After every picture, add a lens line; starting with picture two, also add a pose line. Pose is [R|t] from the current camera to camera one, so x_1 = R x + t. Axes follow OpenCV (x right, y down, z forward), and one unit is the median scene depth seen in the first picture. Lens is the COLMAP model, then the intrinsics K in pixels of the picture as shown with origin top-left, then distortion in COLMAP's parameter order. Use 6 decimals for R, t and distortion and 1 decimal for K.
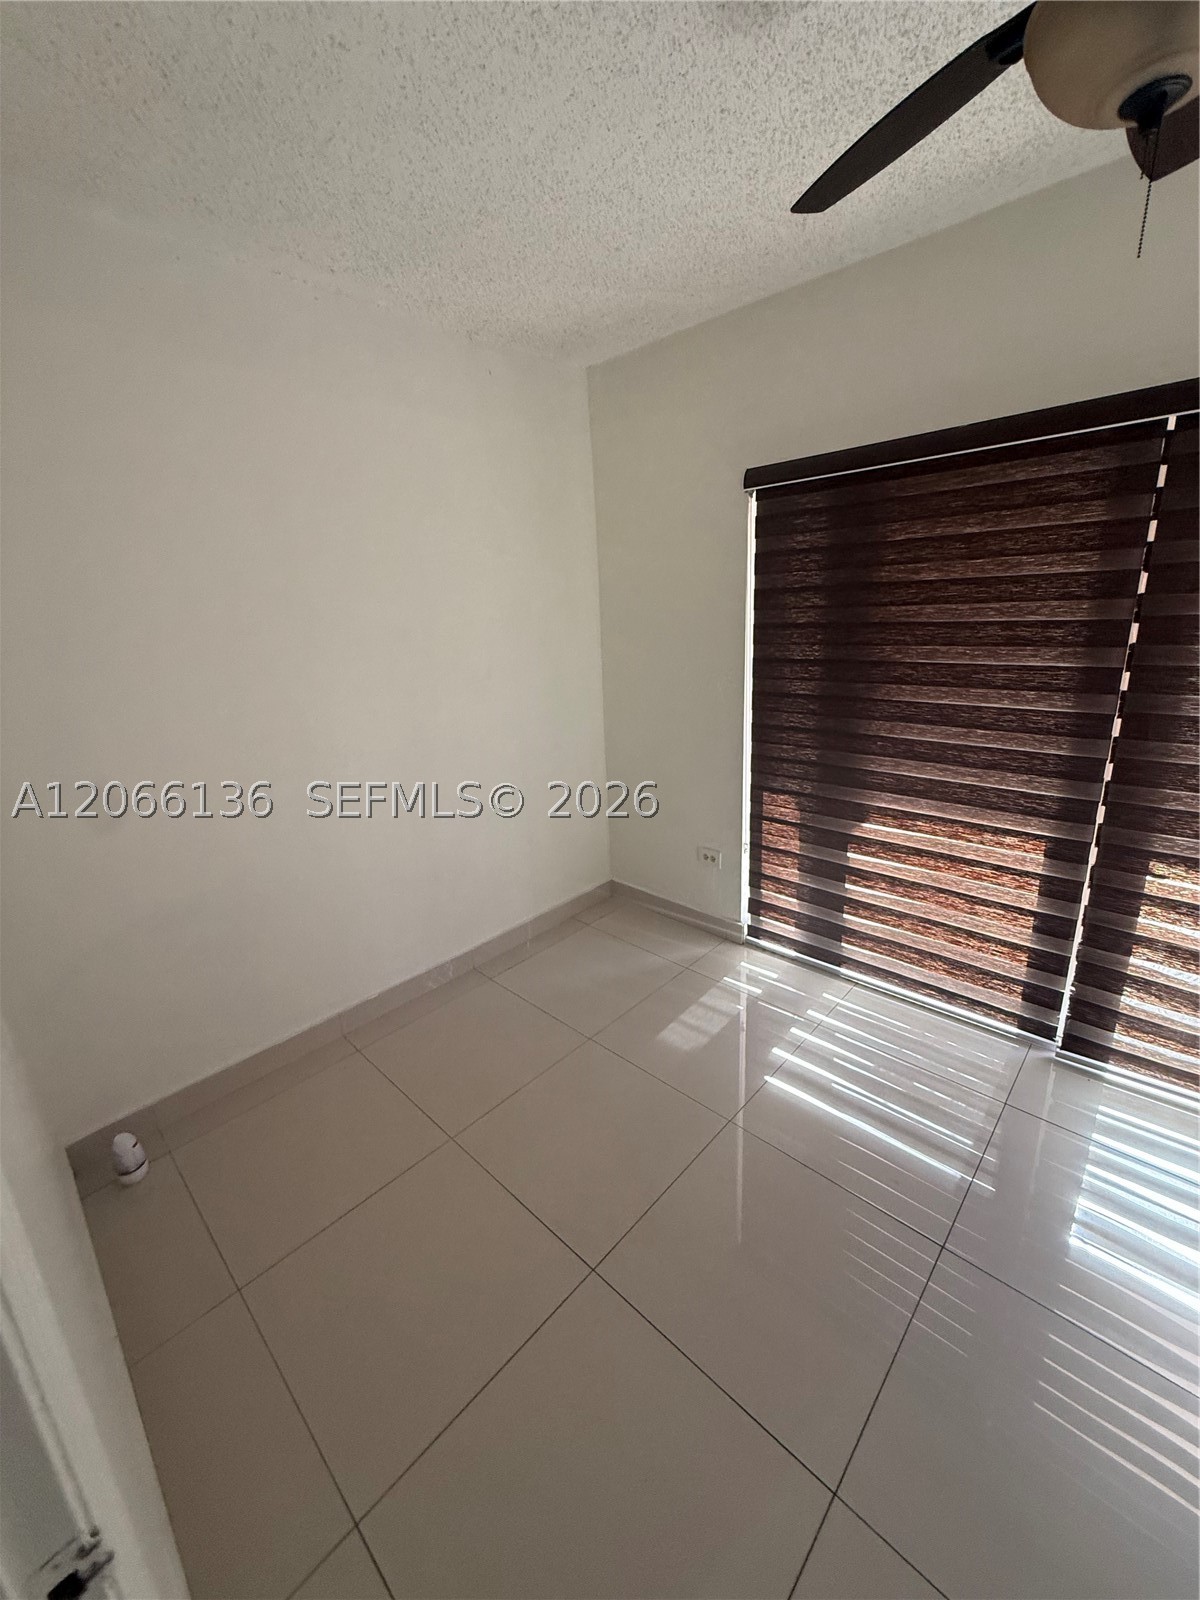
lens RADIAL K [[634.4, 0, 598.7], [0, 634.4, 797.5], [0, 0, 1]] dist [-0.003693, 0.001126]
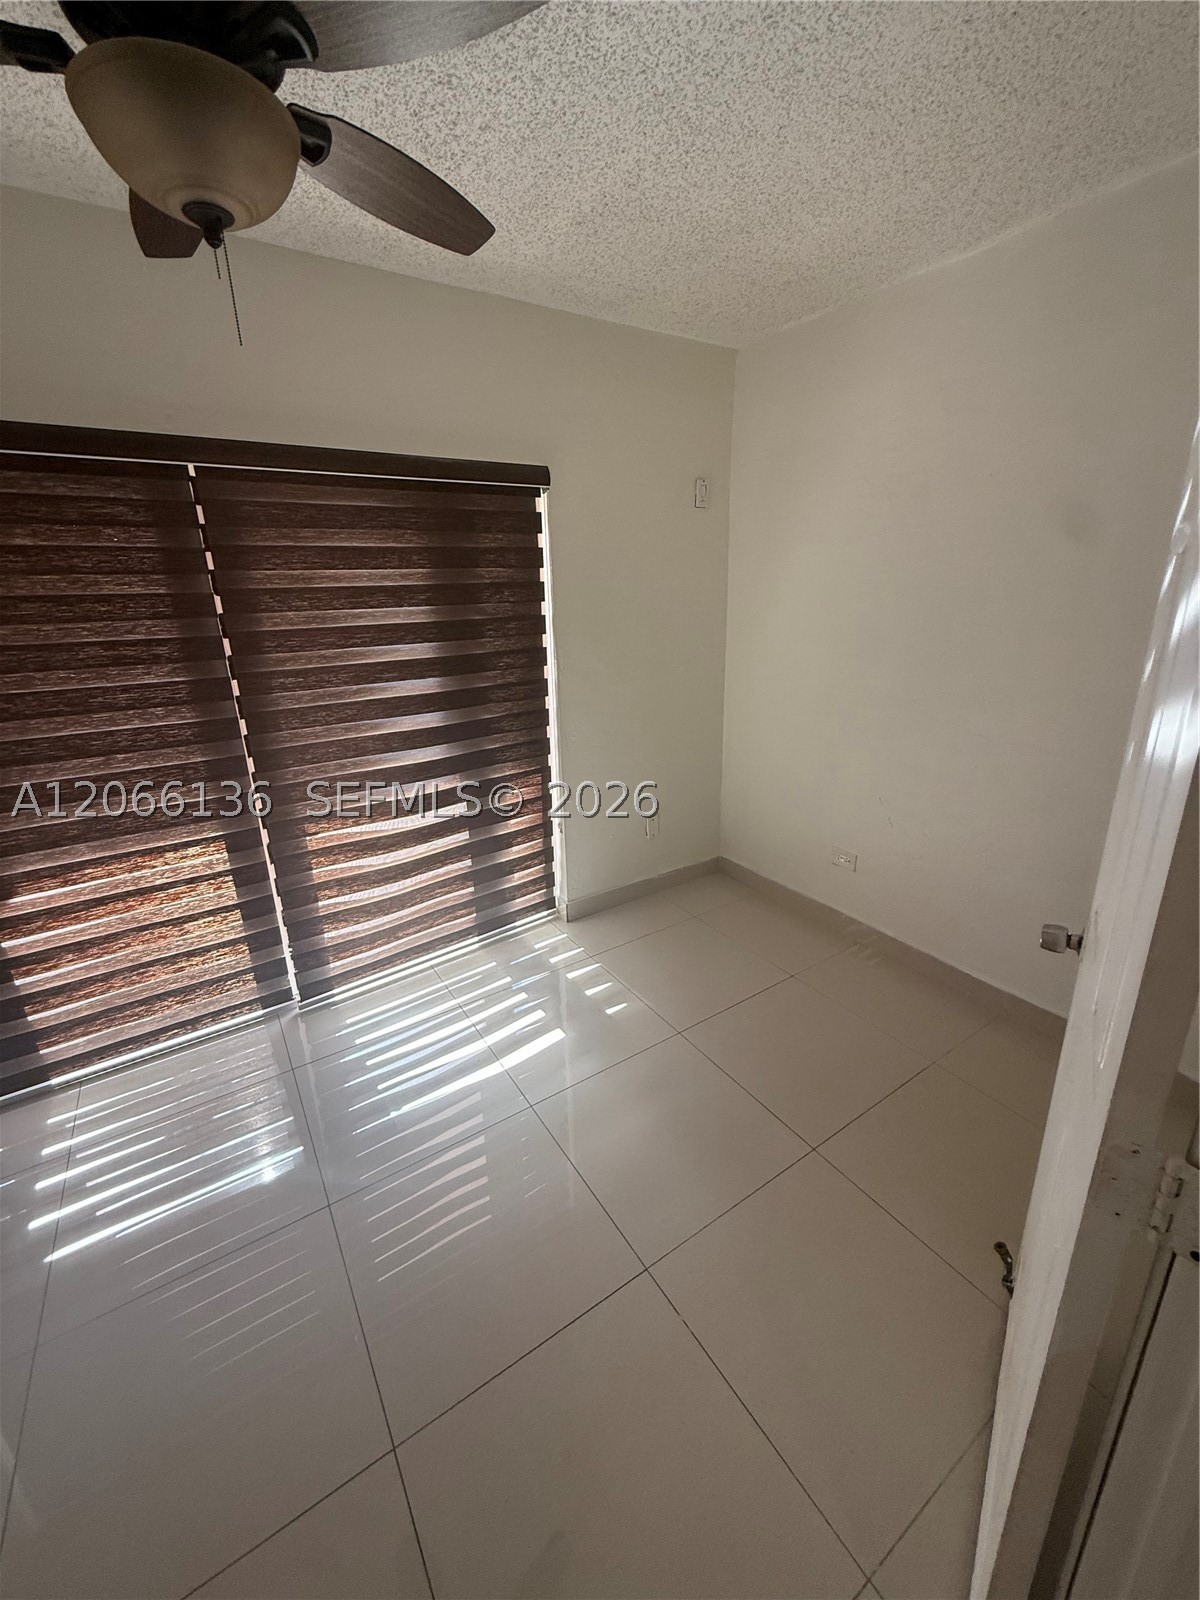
lens RADIAL K [[634.4, 0, 595.4], [0, 634.4, 797.4], [0, 0, 1]] dist [-0.003693, 0.001126]
pose [[0.238622, -0.264006, 0.934538, -0.128481], [0.291616, 0.937403, 0.190355, -0.018156], [-0.926293, 0.227103, 0.300673, 0.061945]]
